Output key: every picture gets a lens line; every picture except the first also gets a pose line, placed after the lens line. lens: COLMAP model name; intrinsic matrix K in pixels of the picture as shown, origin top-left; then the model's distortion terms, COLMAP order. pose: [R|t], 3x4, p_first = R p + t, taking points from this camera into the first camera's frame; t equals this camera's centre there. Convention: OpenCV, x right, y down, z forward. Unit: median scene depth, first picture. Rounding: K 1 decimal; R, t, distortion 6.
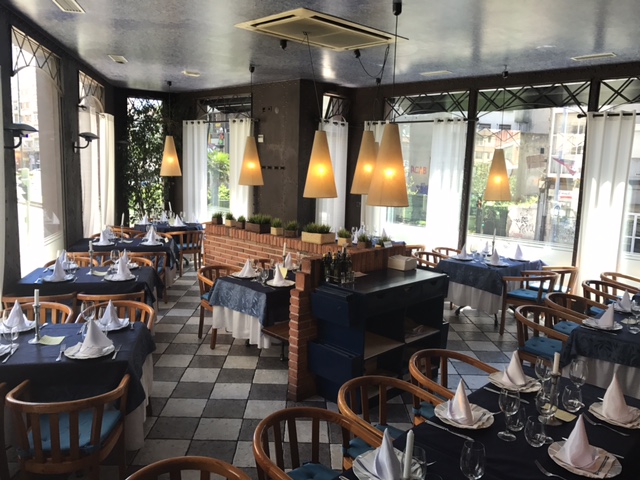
lens RADIAL K [[523.2, 0, 317.7], [0, 523.2, 233.9], [0, 0, 1]] dist [0.048221, -0.068090]
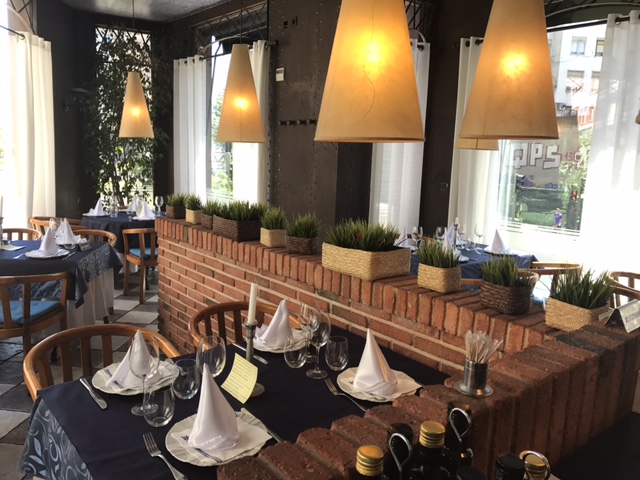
lens RADIAL K [[523.2, 0, 317.7], [0, 523.2, 233.9], [0, 0, 1]] dist [0.048221, -0.068090]
pose [[0.992931, 0.020360, -0.116937, 0.011062], [-0.018621, 0.999699, 0.015942, -0.016858], [0.117226, -0.013652, 0.993011, 0.602588]]
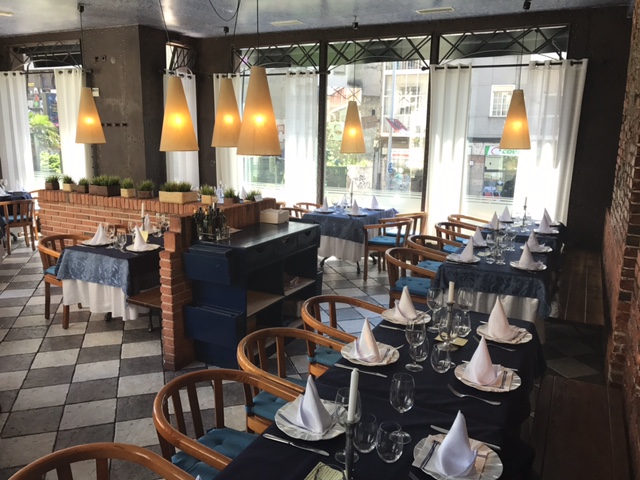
lens RADIAL K [[523.2, 0, 317.7], [0, 523.2, 233.9], [0, 0, 1]] dist [0.048221, -0.068090]
pose [[0.955364, -0.074120, 0.285983, -0.032885], [0.054826, 0.995683, 0.074903, 0.015754], [-0.290300, -0.055880, 0.955303, 0.037856]]
